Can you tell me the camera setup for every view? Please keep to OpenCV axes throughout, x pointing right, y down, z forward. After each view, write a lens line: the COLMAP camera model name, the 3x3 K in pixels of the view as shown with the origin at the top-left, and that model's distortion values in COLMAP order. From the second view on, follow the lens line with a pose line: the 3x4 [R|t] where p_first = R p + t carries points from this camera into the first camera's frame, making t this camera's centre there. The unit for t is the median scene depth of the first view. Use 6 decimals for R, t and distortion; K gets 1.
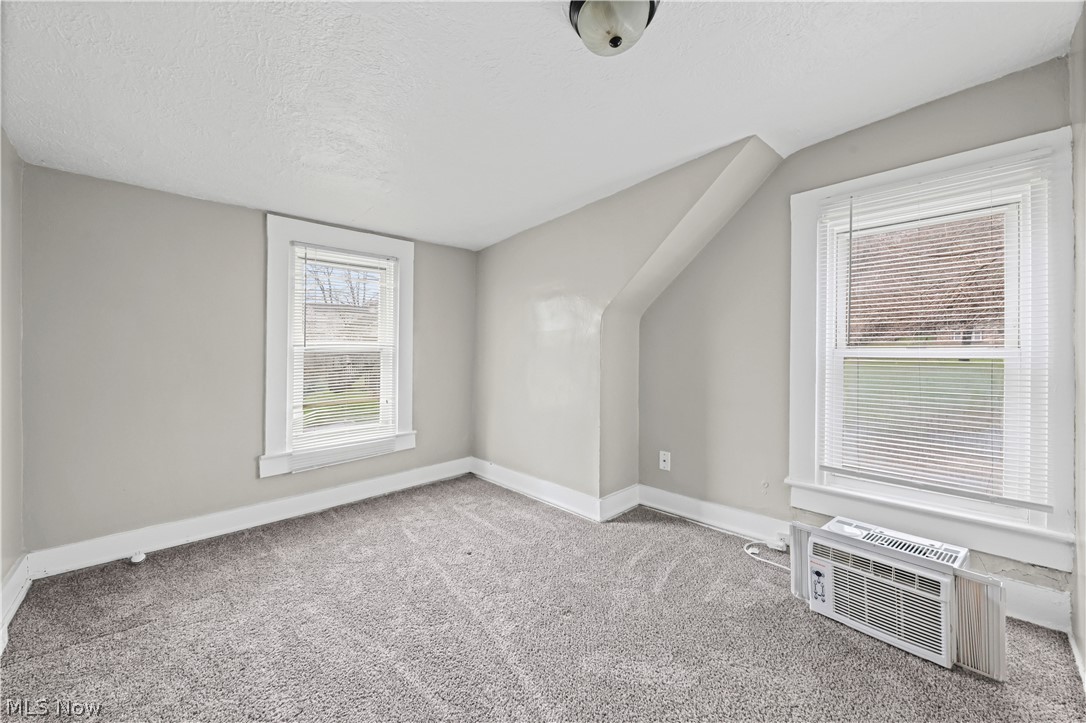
lens RADIAL K [[407.7, 0, 543.0], [0, 407.7, 361.5], [0, 0, 1]] dist [-0.001056, -0.000203]
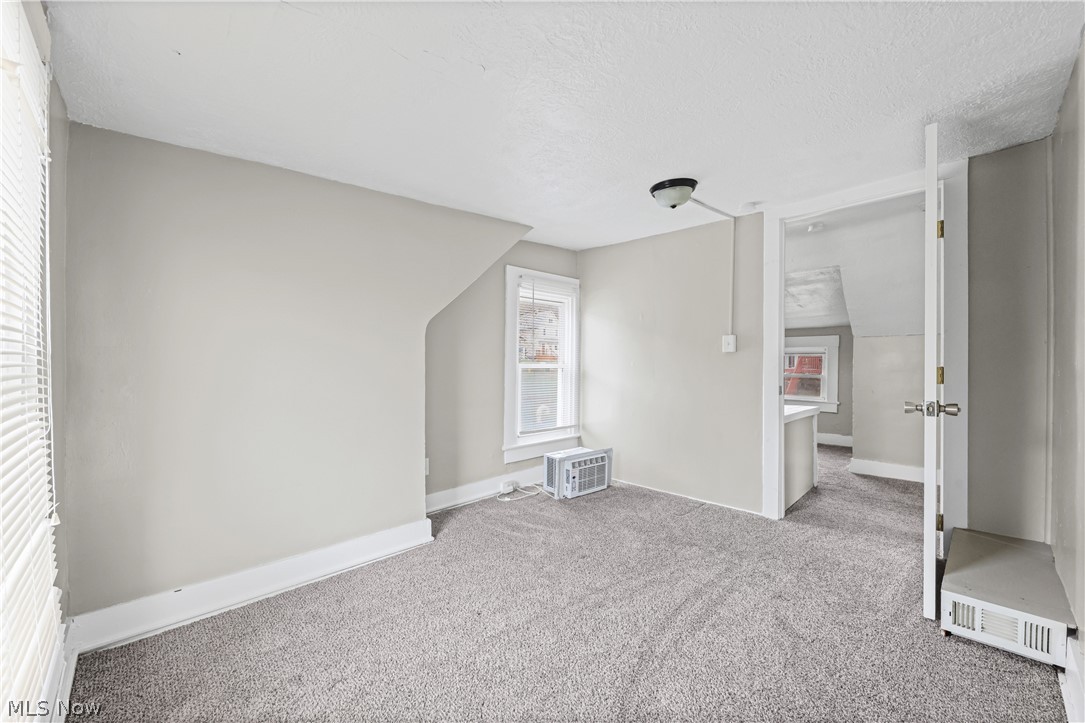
lens RADIAL K [[415.2, 0, 541.6], [0, 415.2, 375.2], [0, 0, 1]] dist [0.000202, -0.000608]
pose [[-0.014470, -0.016116, 0.999765, -1.032348], [0.026567, 0.999511, 0.016496, -0.004945], [-0.999542, 0.026799, -0.014035, 0.925886]]
